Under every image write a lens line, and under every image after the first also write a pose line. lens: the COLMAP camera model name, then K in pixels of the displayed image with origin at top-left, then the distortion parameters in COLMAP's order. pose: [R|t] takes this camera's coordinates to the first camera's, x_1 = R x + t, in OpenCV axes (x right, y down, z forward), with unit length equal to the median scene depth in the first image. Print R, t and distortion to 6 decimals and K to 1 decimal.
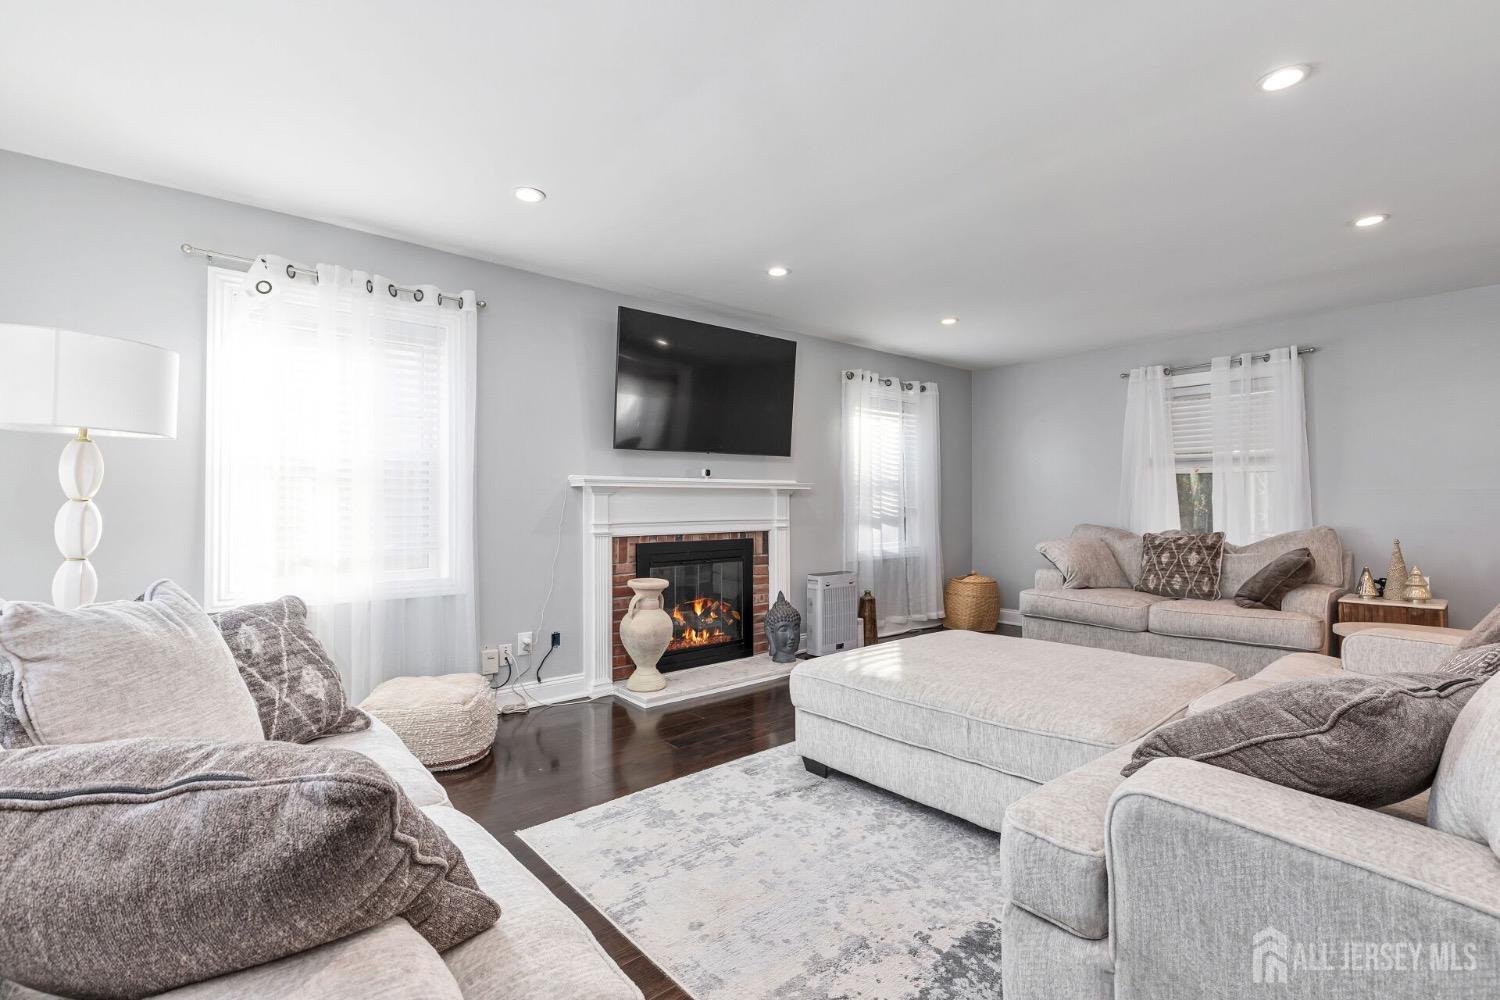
lens RADIAL K [[696.6, 0, 742.1], [0, 696.6, 498.3], [0, 0, 1]] dist [0.008720, -0.002861]
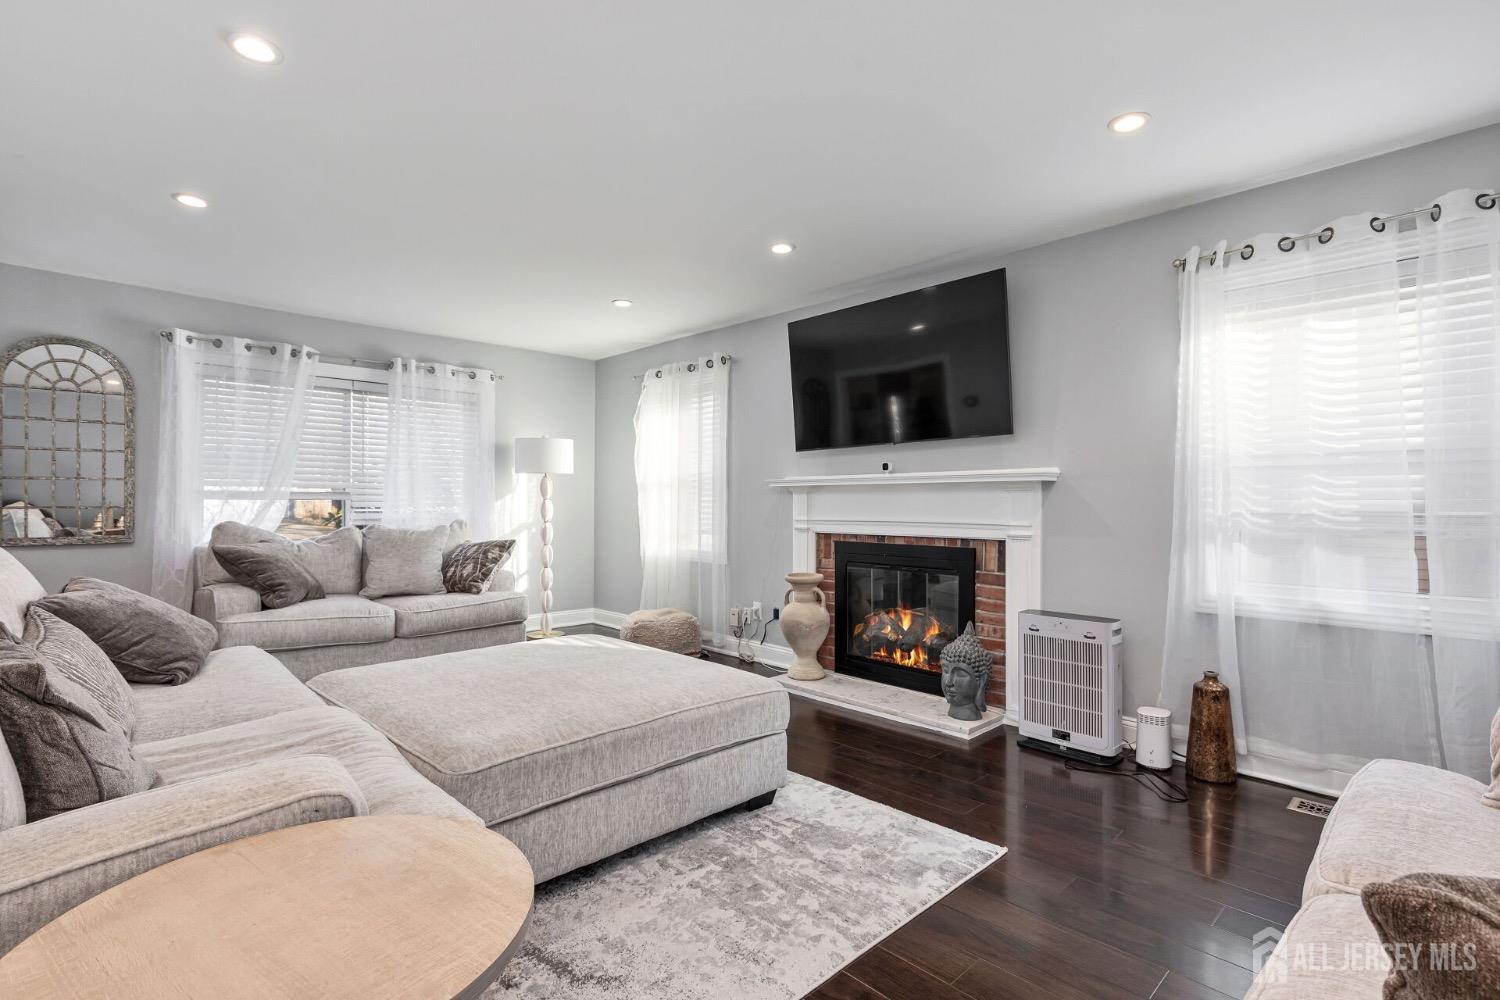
lens RADIAL K [[696.6, 0, 740.9], [0, 696.6, 499.8], [0, 0, 1]] dist [0.008720, -0.002861]
pose [[0.067770, 0.005263, -0.997687, 0.775007], [0.012856, 0.999898, 0.006147, -0.003196], [0.997618, -0.013242, 0.067695, 0.712568]]
